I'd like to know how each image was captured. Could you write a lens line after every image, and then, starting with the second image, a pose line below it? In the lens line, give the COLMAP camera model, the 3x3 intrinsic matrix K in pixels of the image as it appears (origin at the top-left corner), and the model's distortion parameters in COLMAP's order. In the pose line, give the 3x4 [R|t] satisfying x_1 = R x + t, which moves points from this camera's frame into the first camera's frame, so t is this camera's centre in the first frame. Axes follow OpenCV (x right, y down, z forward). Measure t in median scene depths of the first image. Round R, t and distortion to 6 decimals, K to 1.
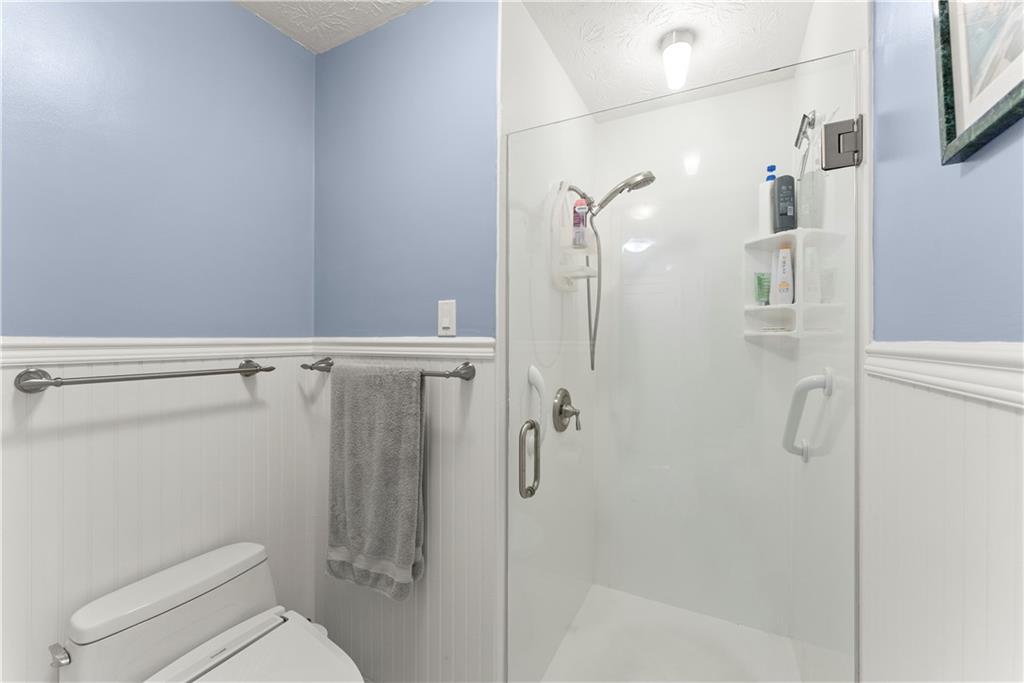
lens RADIAL K [[416.2, 0, 514.5], [0, 416.2, 342.5], [0, 0, 1]] dist [0.000972, -0.000236]
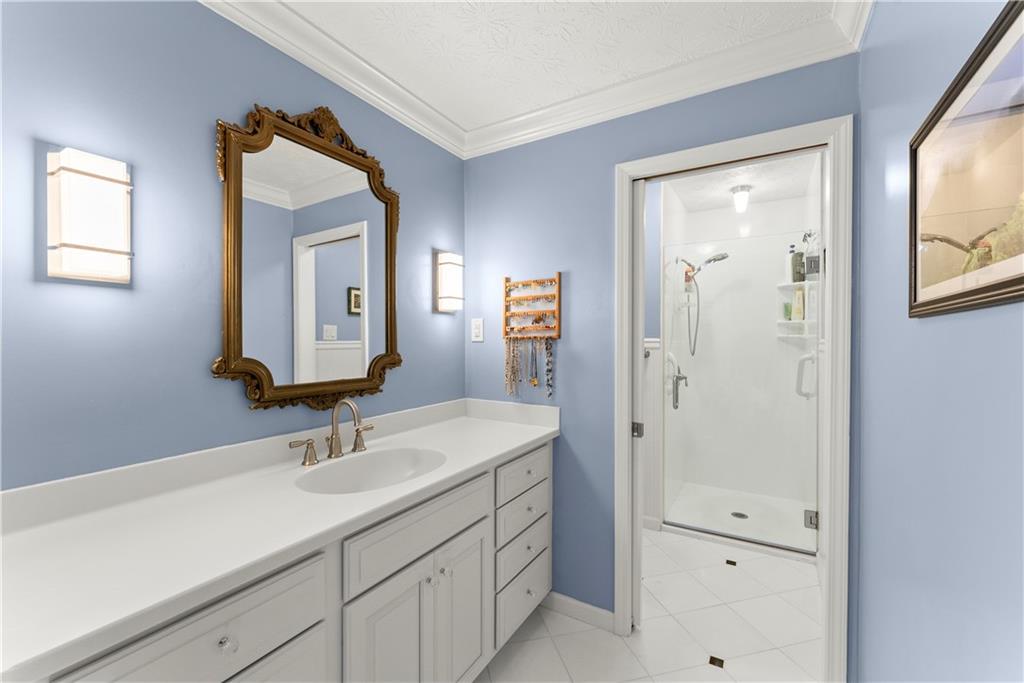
lens RADIAL K [[416.2, 0, 514.5], [0, 416.2, 342.5], [0, 0, 1]] dist [0.000972, -0.000236]
pose [[0.996877, -0.001522, -0.078950, -0.486173], [0.001655, 0.999997, 0.001620, 0.003161], [0.078948, -0.001746, 0.996877, -0.978700]]
